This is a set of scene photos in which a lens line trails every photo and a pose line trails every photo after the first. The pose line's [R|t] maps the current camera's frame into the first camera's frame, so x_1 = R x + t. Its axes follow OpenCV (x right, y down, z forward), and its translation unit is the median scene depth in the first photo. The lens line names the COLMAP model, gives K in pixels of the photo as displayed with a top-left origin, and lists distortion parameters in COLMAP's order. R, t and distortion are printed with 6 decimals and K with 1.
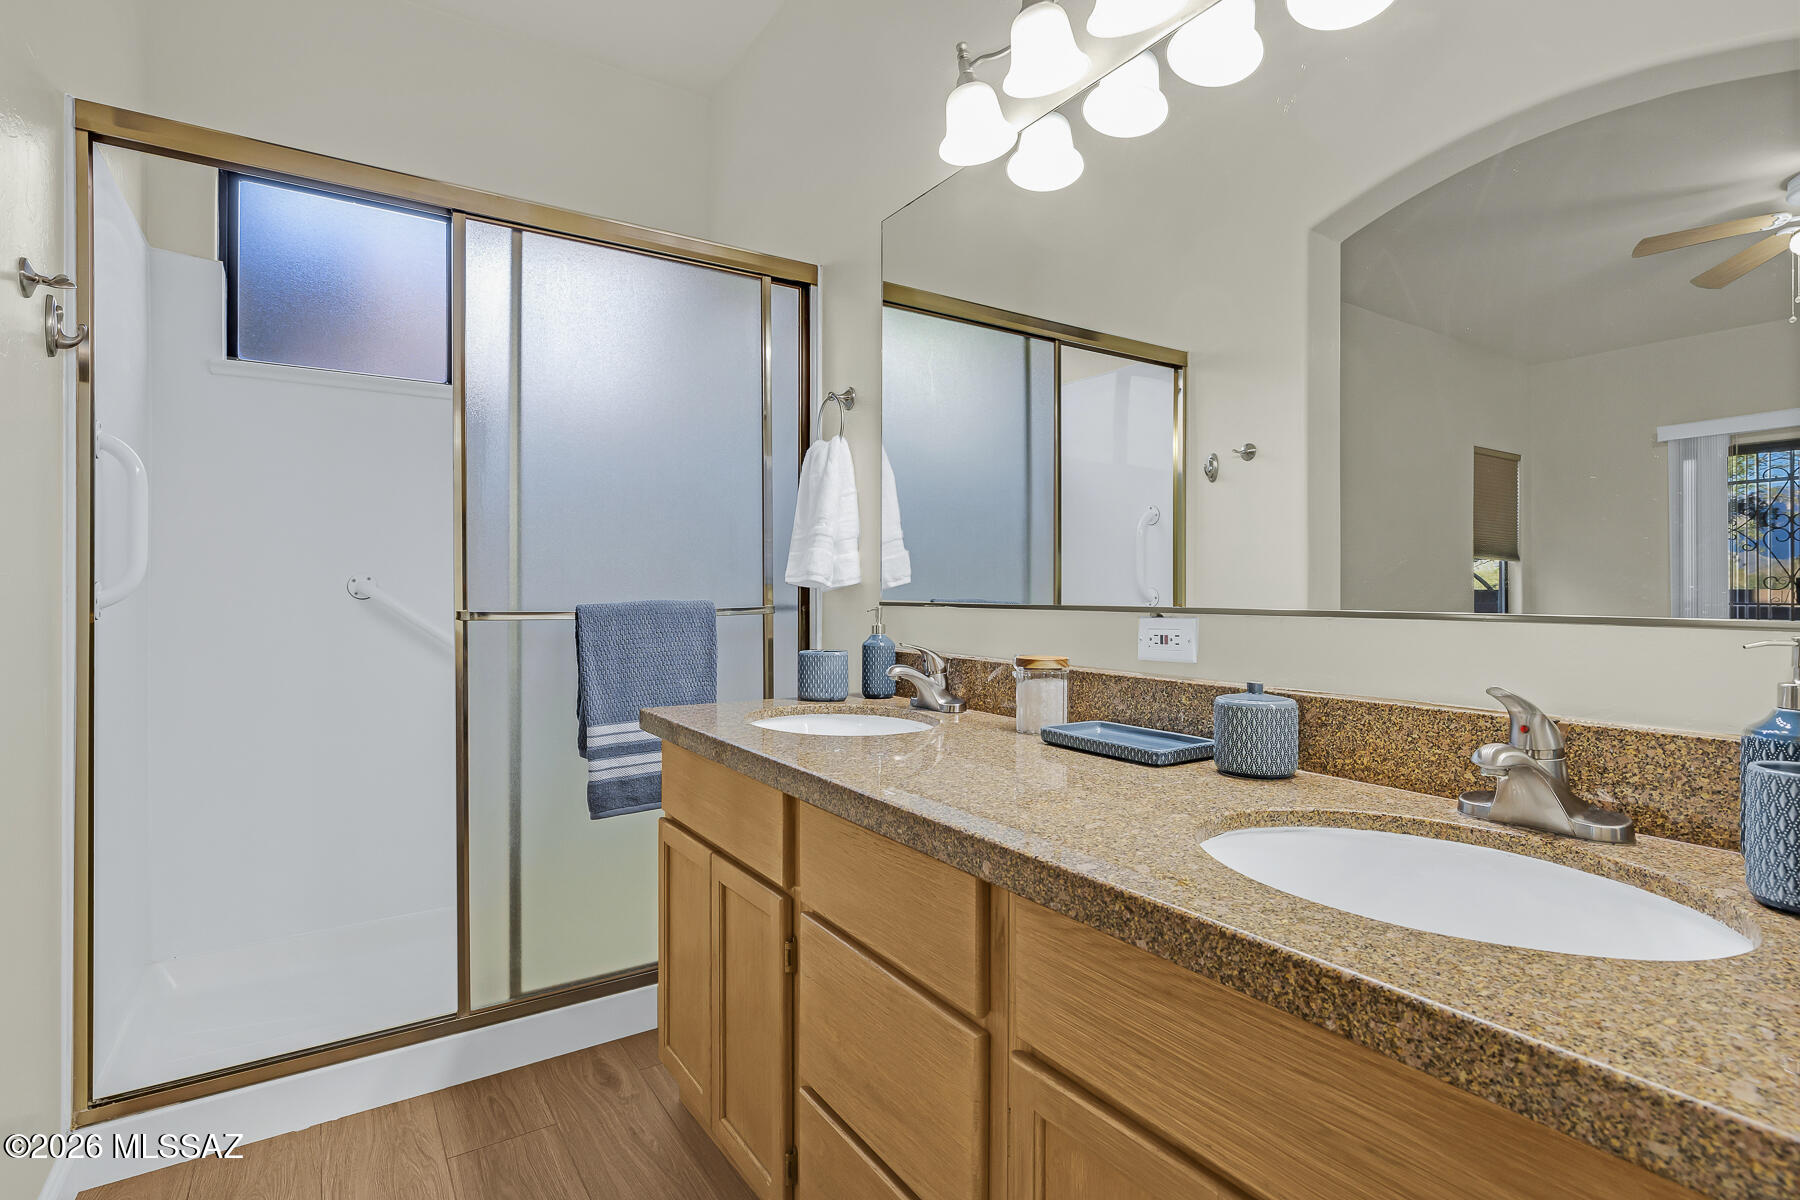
lens RADIAL K [[875.8, 0, 898.7], [0, 875.8, 584.1], [0, 0, 1]] dist [0.004836, -0.000128]
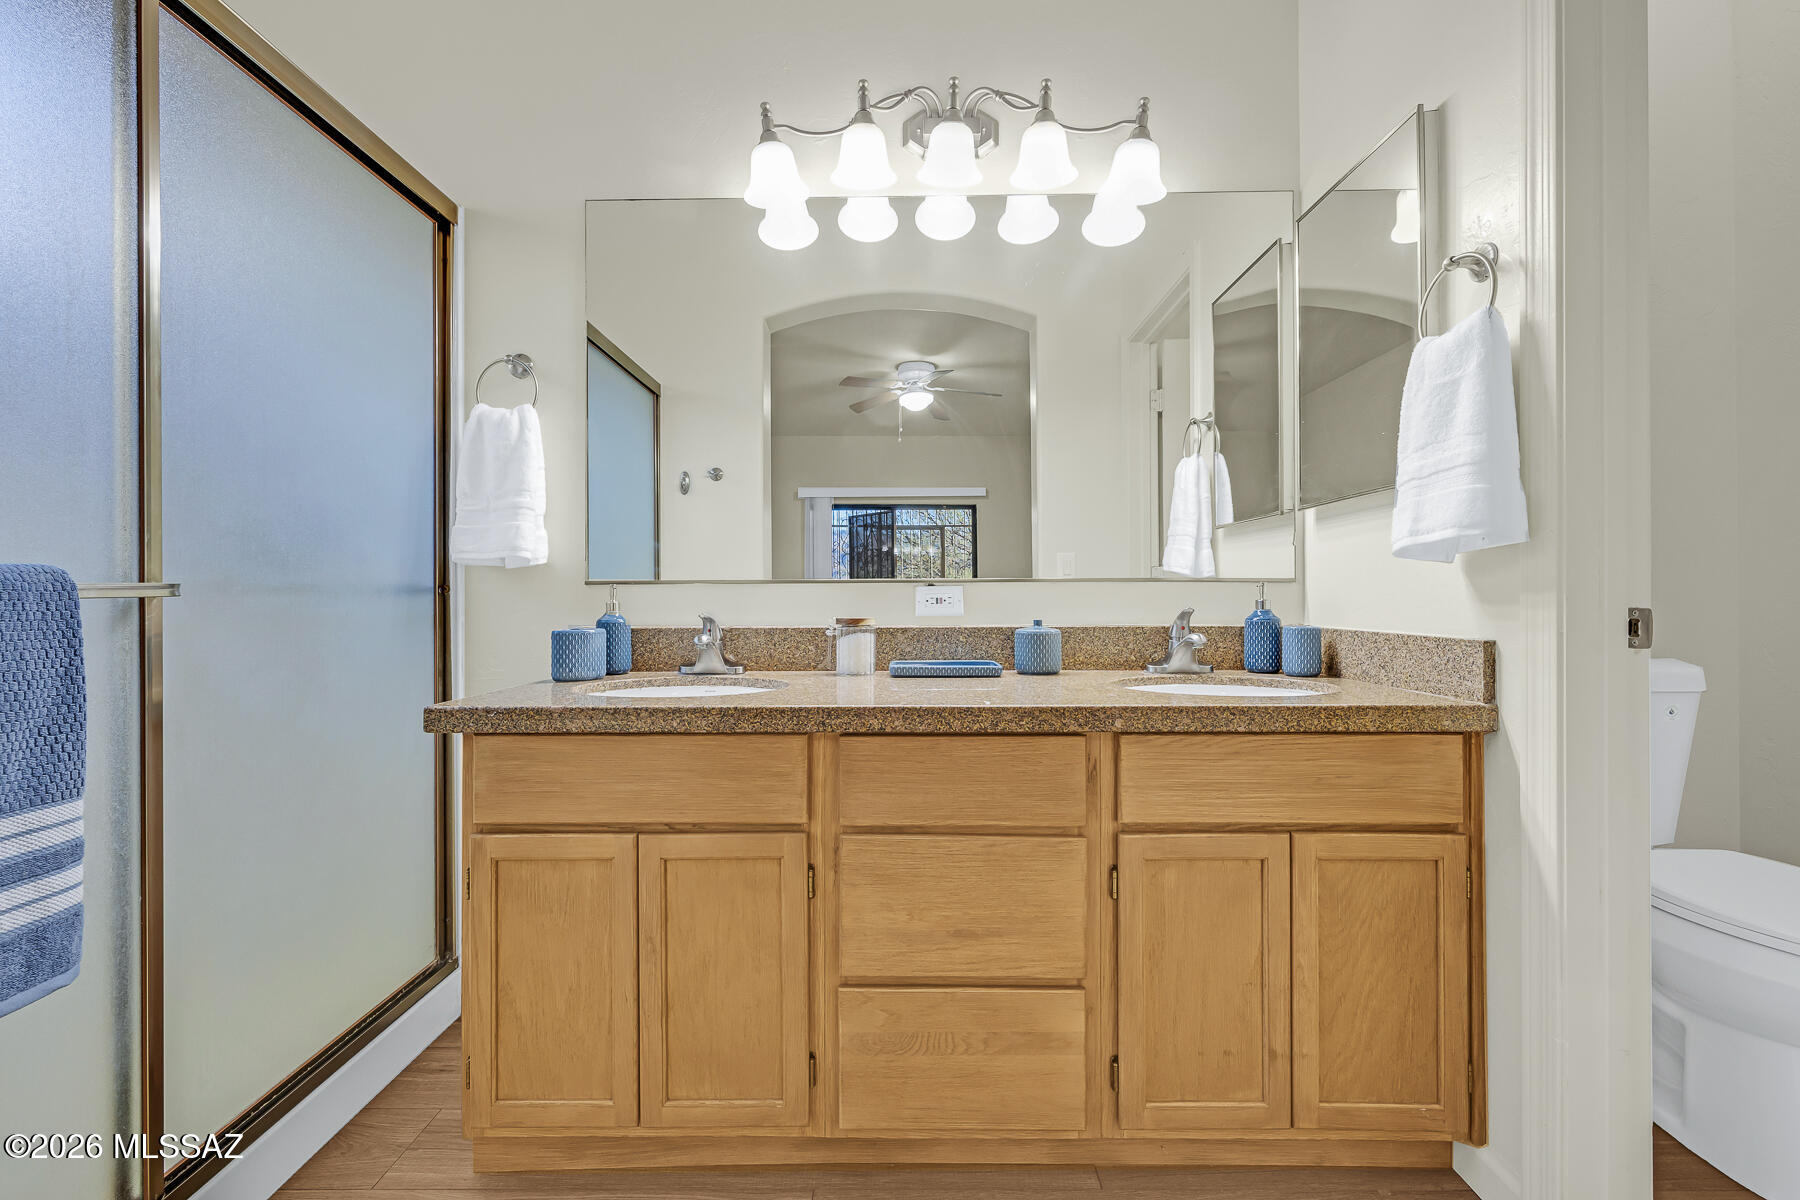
lens RADIAL K [[766.5, 0, 881.1], [0, 766.5, 587.4], [0, 0, 1]] dist [0.007626, 0.000014]
pose [[0.561994, 0.007425, 0.827108, -0.801341], [-0.001370, 0.999967, -0.008045, 0.049432], [-0.827140, 0.003388, 0.561986, 0.337156]]
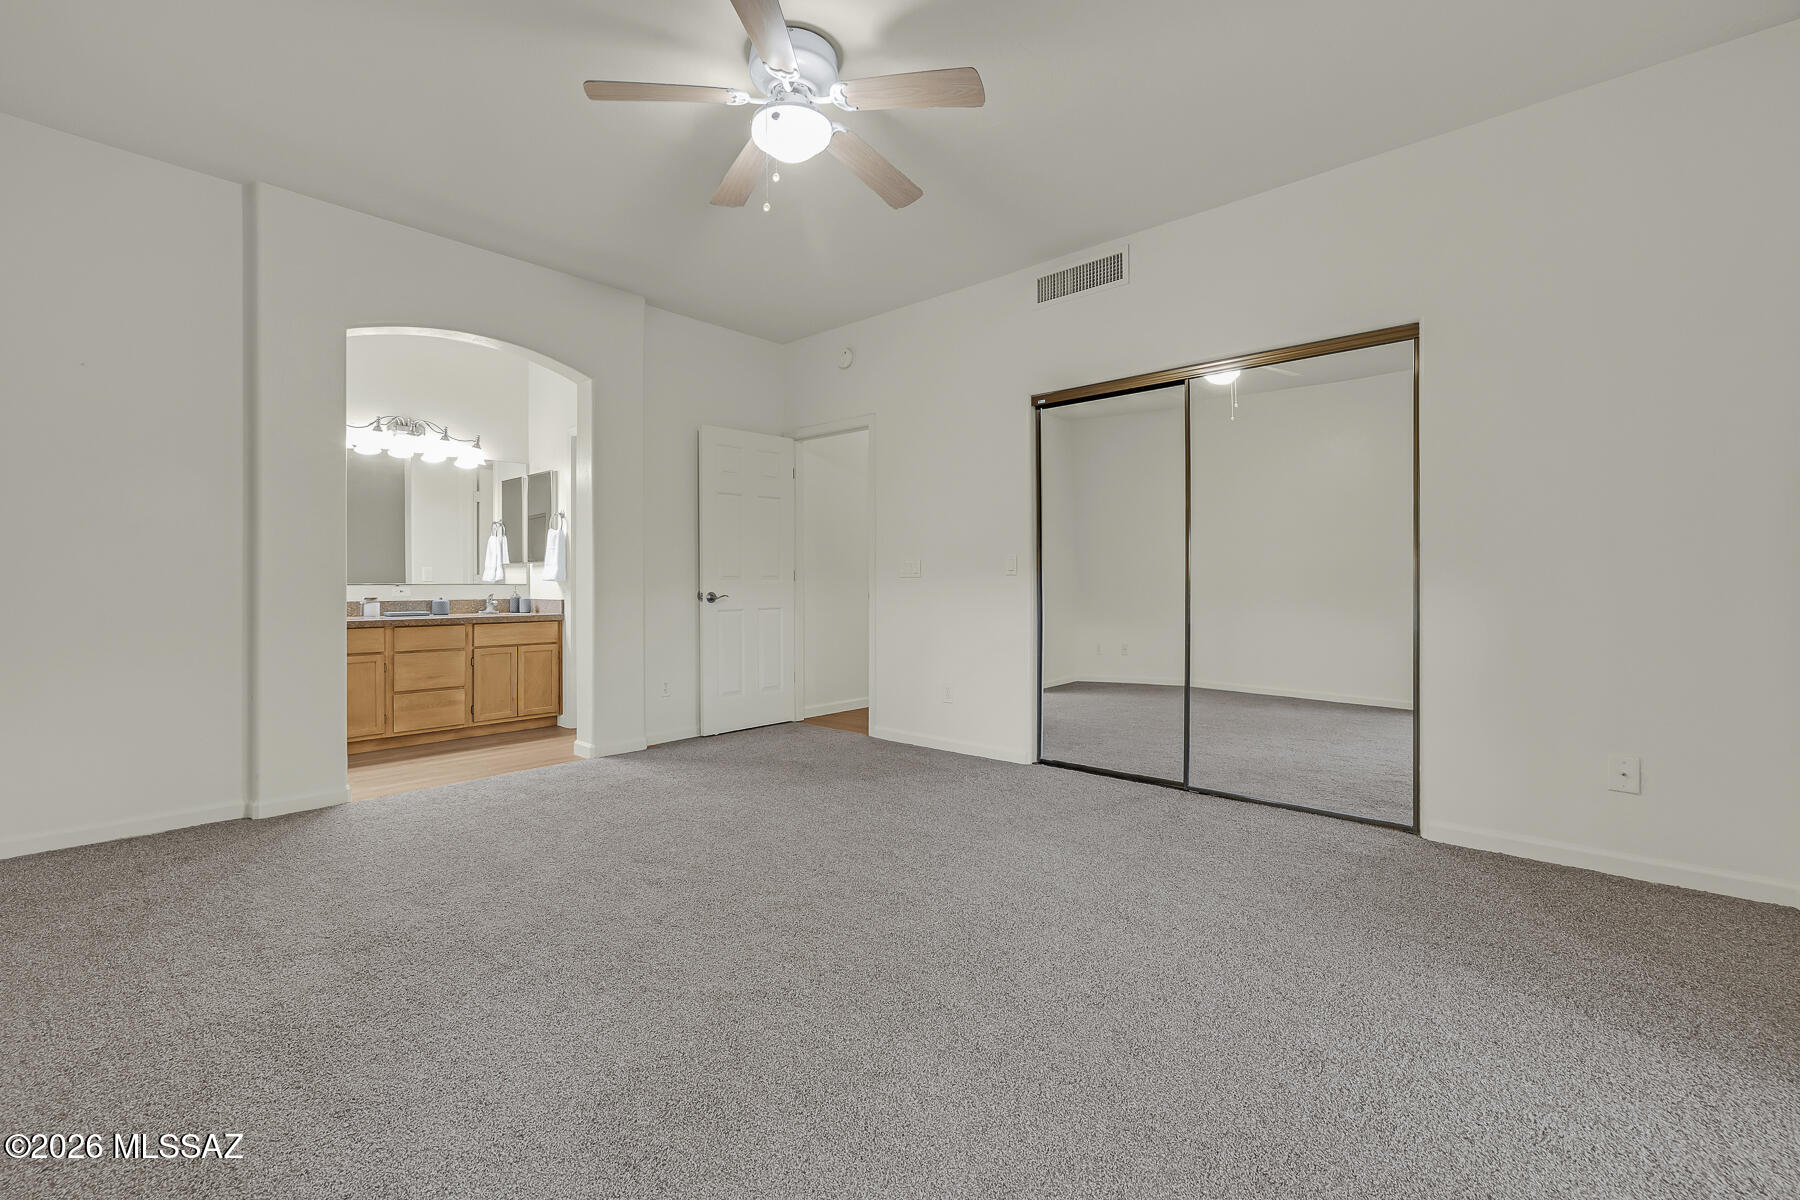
lens RADIAL K [[766.5, 0, 881.1], [0, 766.5, 587.4], [0, 0, 1]] dist [0.007626, 0.000014]
pose [[-0.255143, 0.003124, 0.966898, -3.846053], [-0.000043, 0.999995, -0.003242, 0.053091], [-0.966903, -0.000869, -0.255142, -0.307542]]
